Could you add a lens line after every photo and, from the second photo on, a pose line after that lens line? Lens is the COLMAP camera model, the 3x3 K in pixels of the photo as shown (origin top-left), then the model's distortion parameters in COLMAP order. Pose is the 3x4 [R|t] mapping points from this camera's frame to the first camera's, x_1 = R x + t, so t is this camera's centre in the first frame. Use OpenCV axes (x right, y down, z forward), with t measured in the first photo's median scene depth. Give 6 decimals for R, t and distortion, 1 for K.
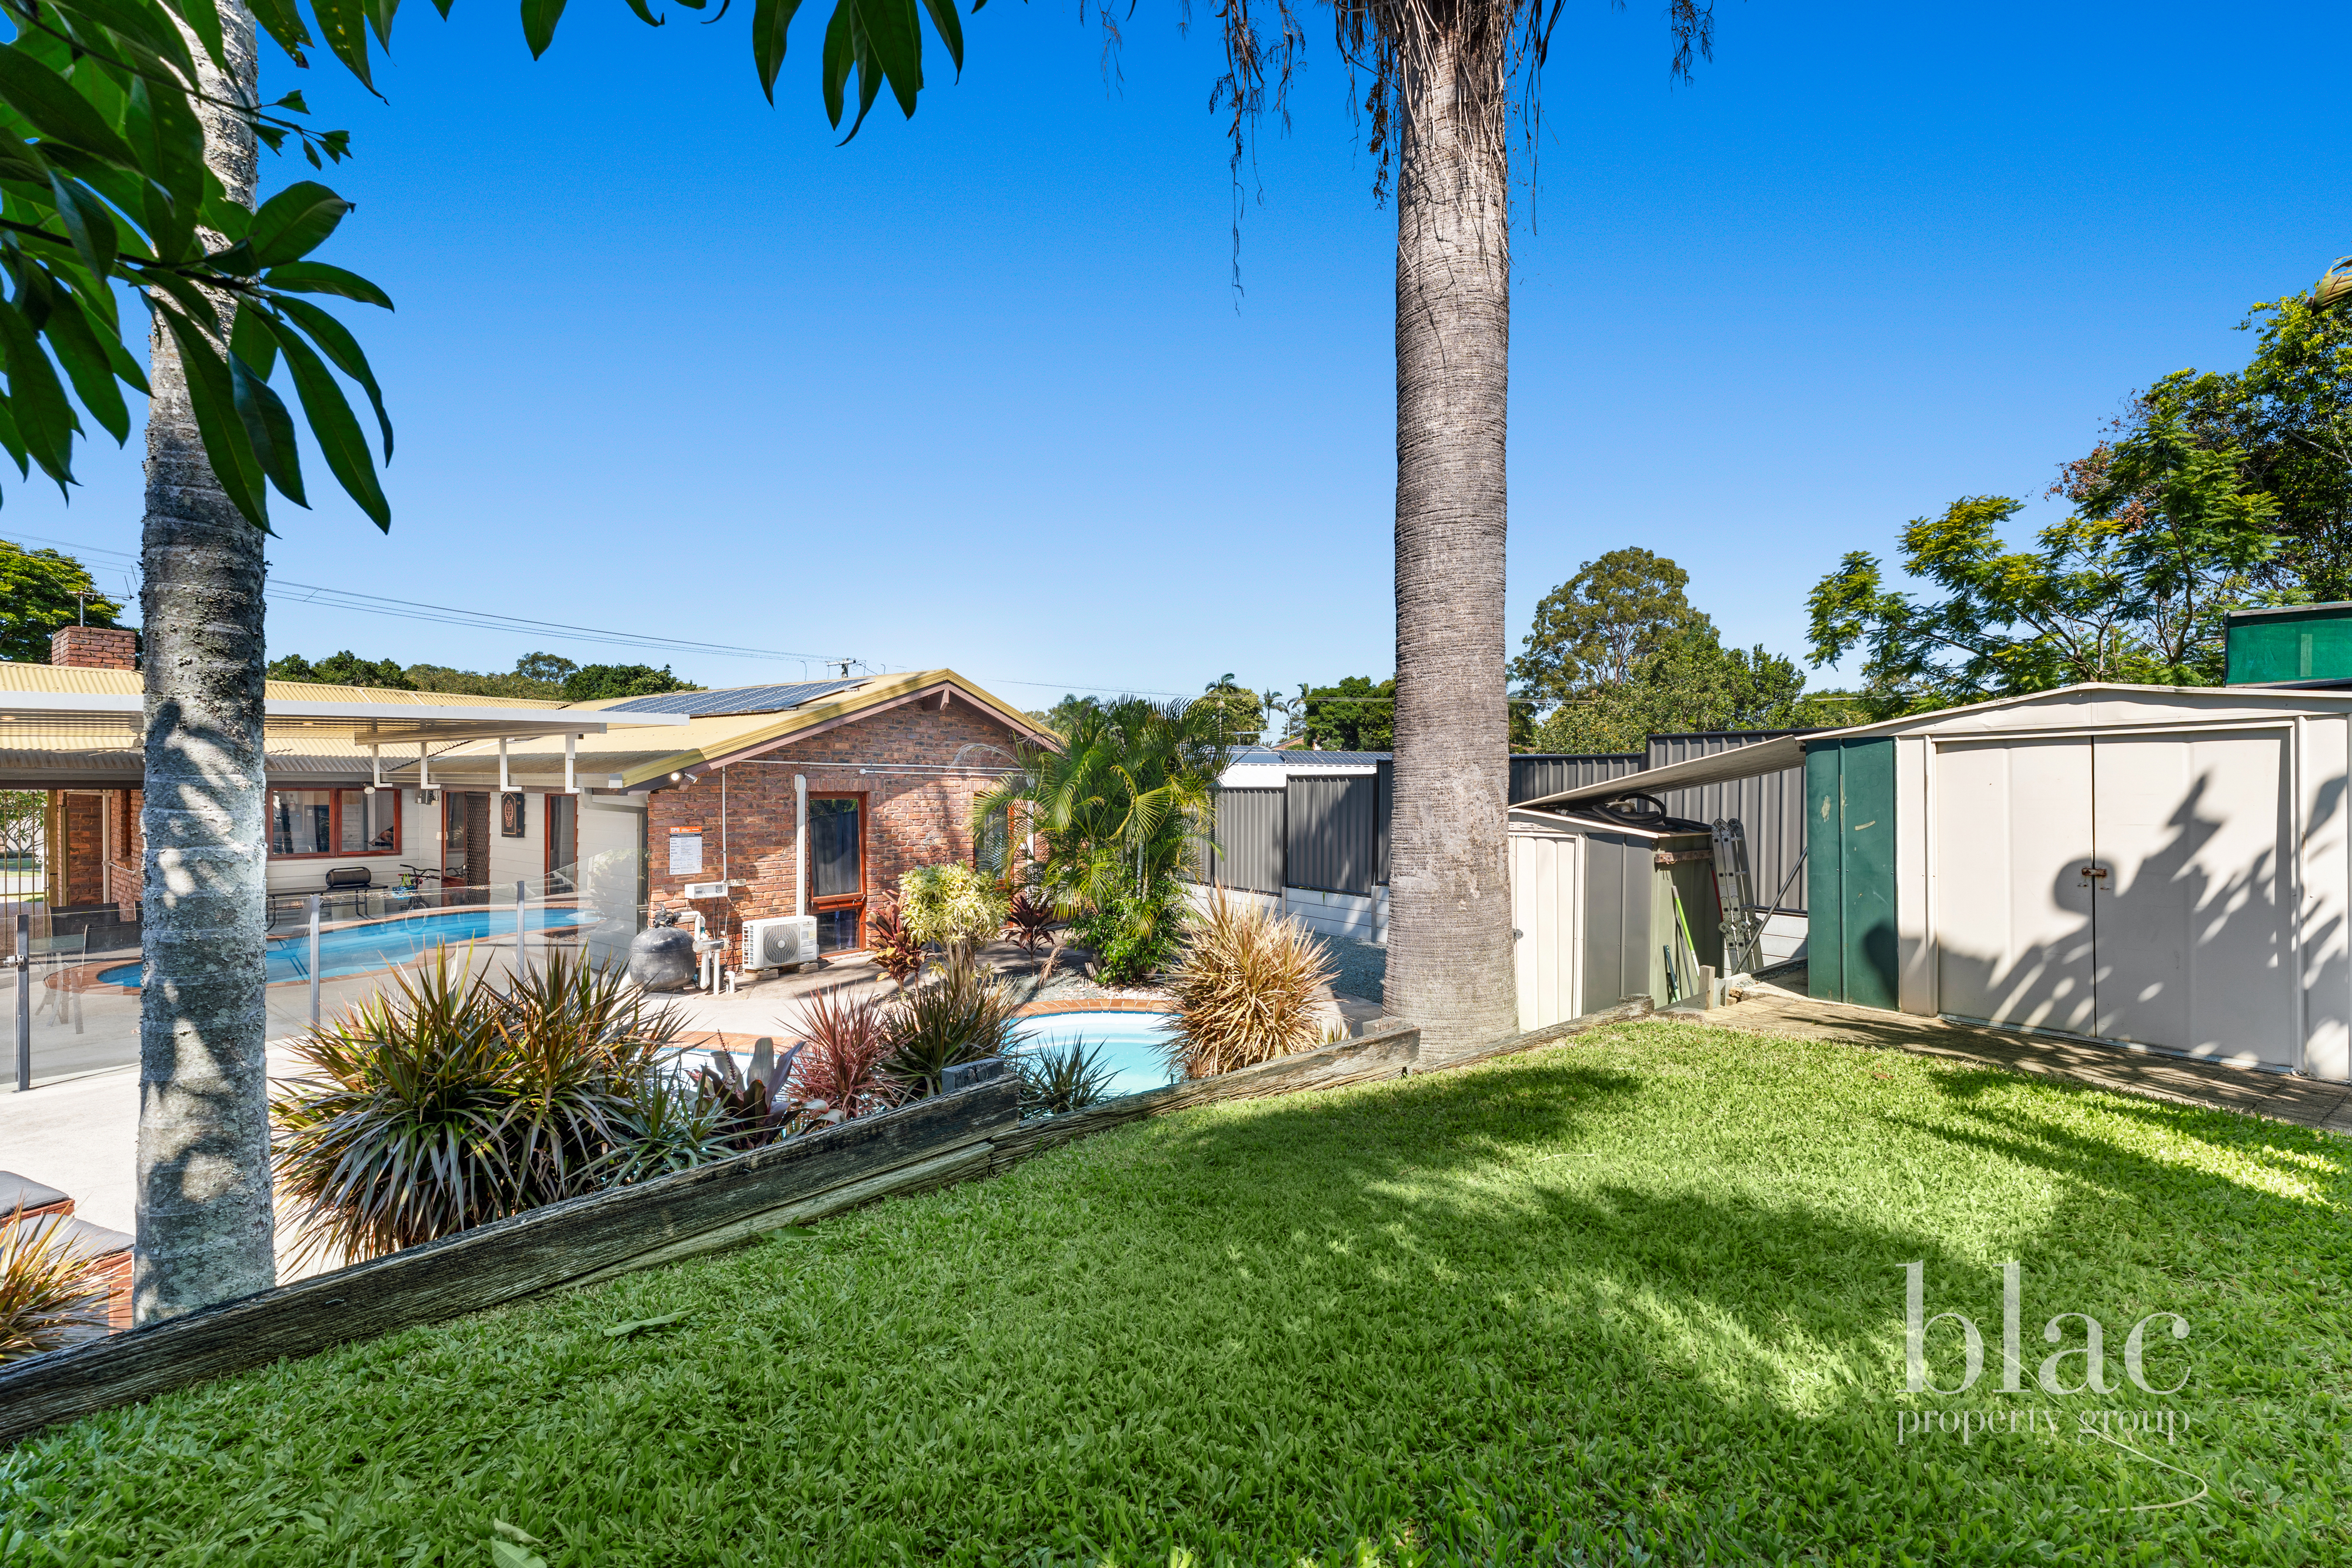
lens RADIAL K [[950.6, 0, 1175.8], [0, 950.6, 797.1], [0, 0, 1]] dist [-0.001377, -0.000333]
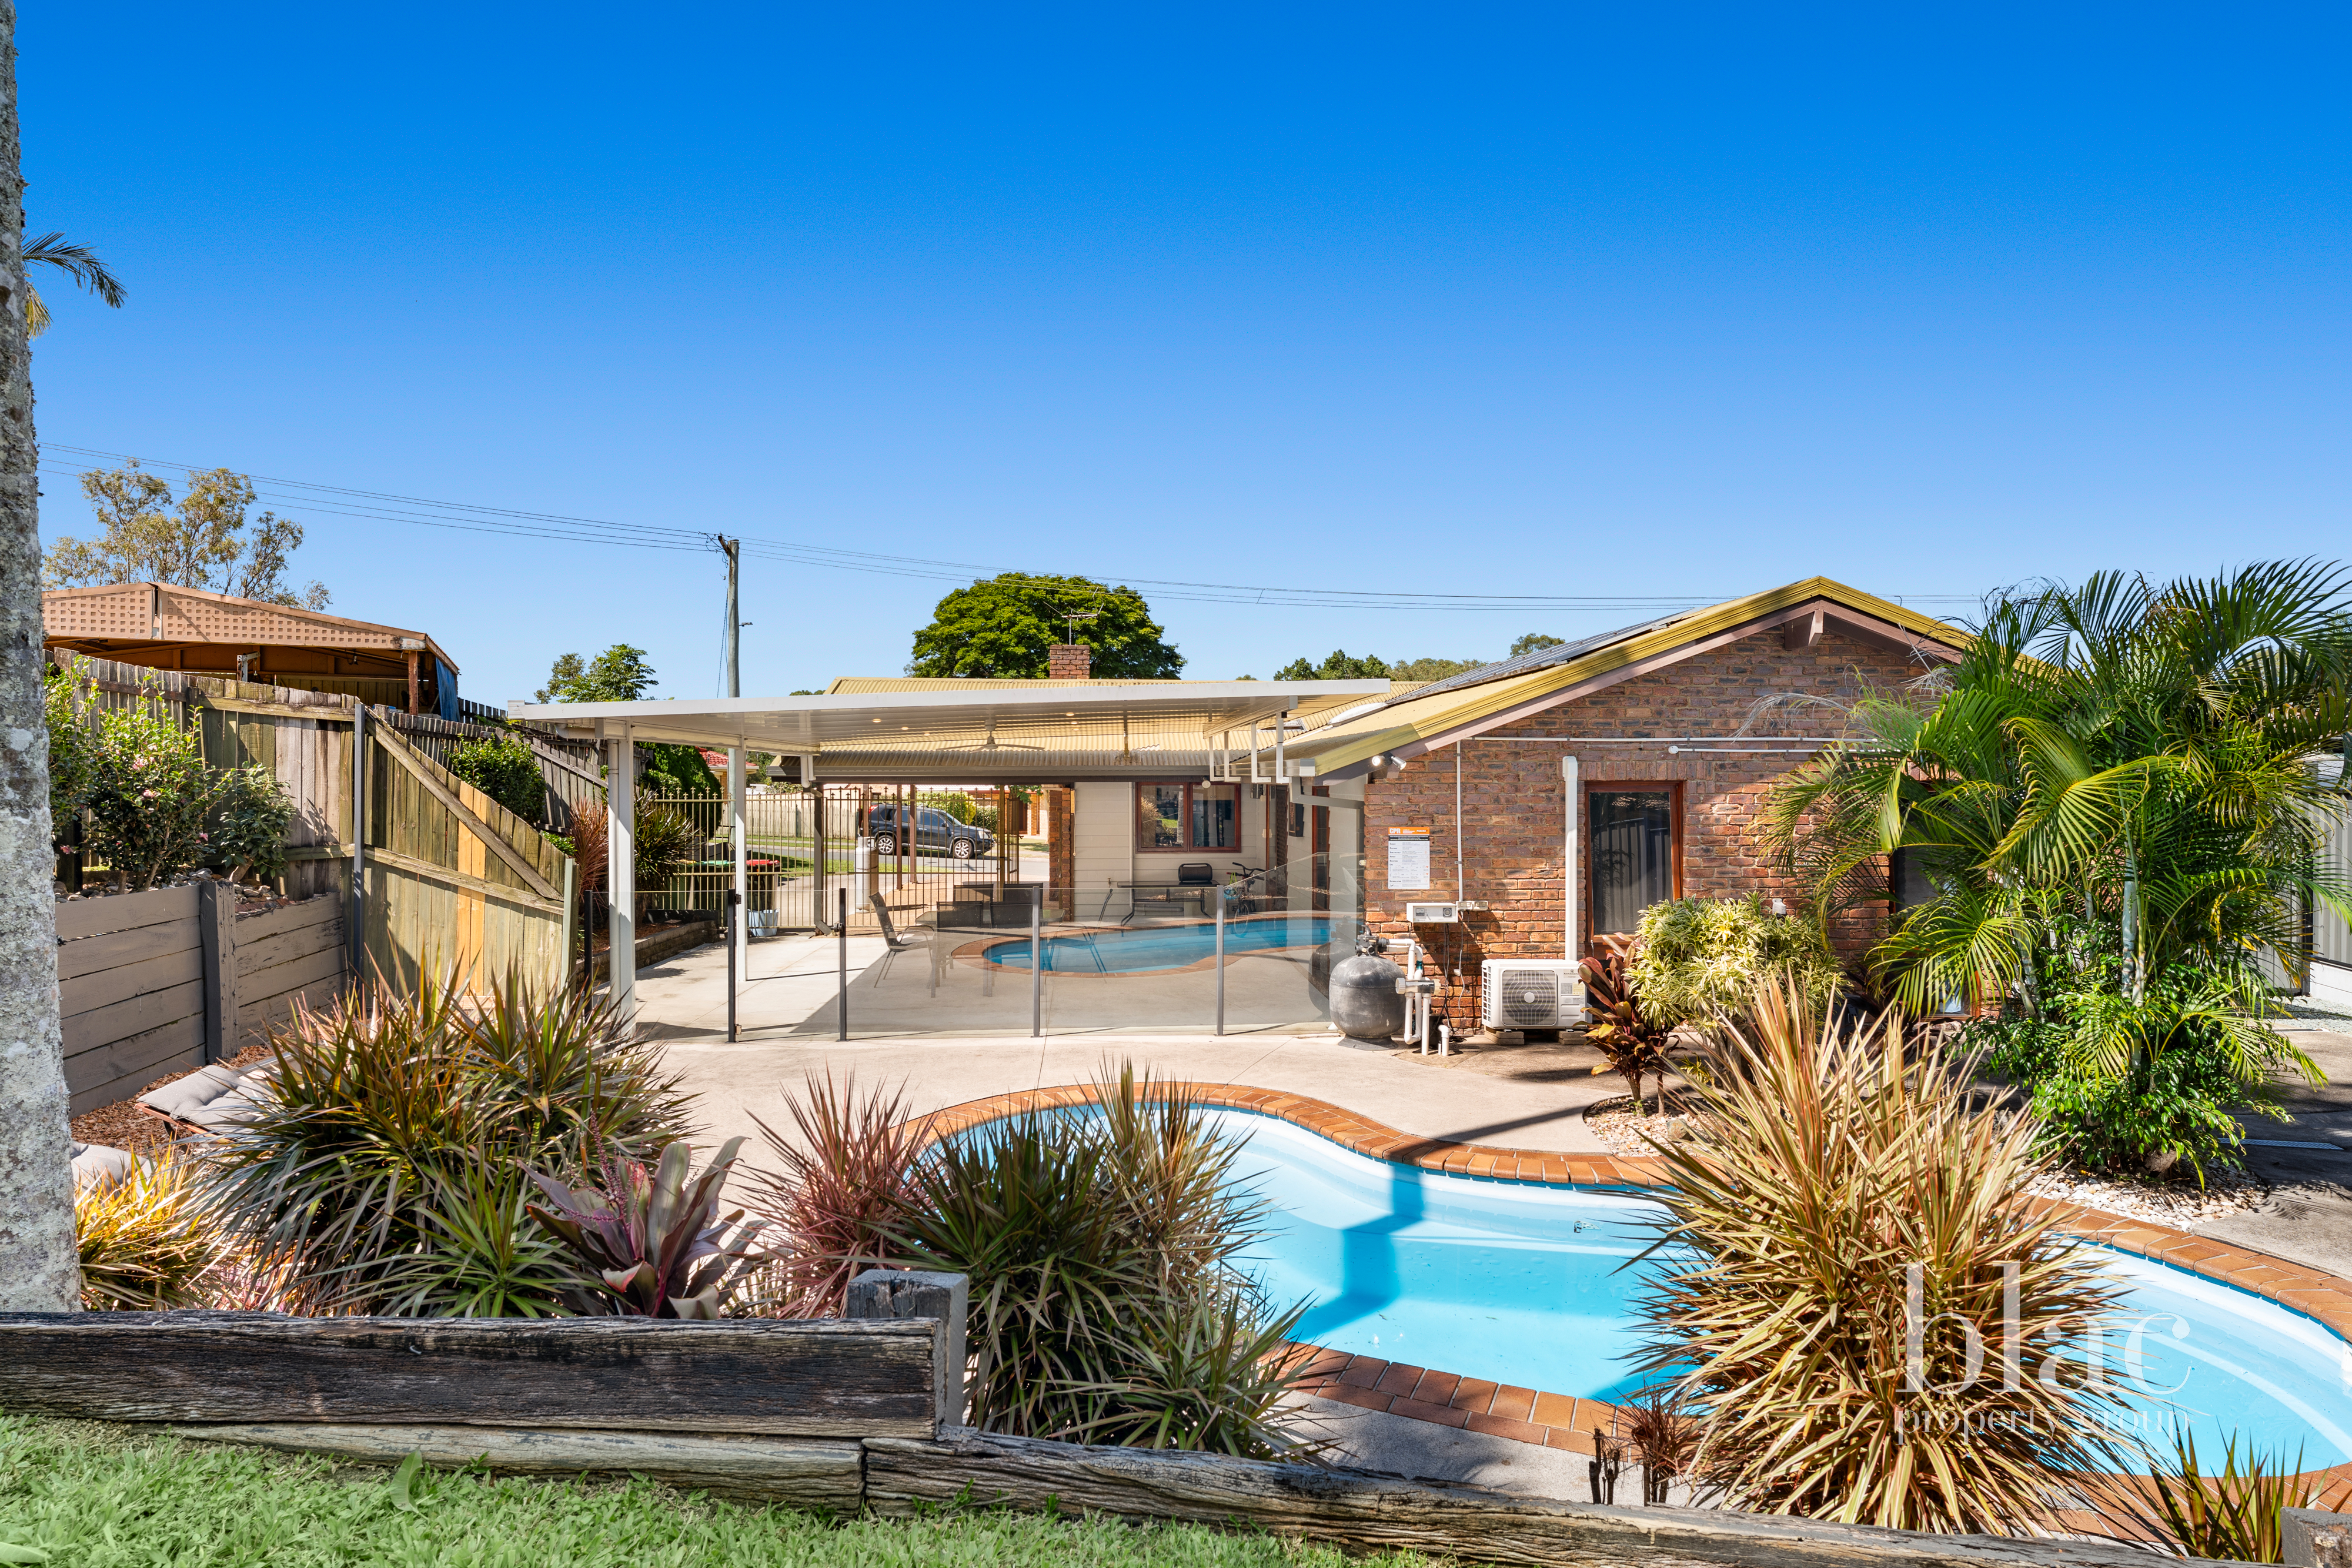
lens RADIAL K [[1230.7, 0, 1176.0], [0, 1230.7, 784.0], [0, 0, 1]] dist [0.001579, -0.000114]
pose [[0.632593, -0.006891, -0.774454, 0.126521], [-0.002116, 0.999941, -0.010626, 0.007198], [0.774482, 0.008361, 0.632541, 0.222129]]
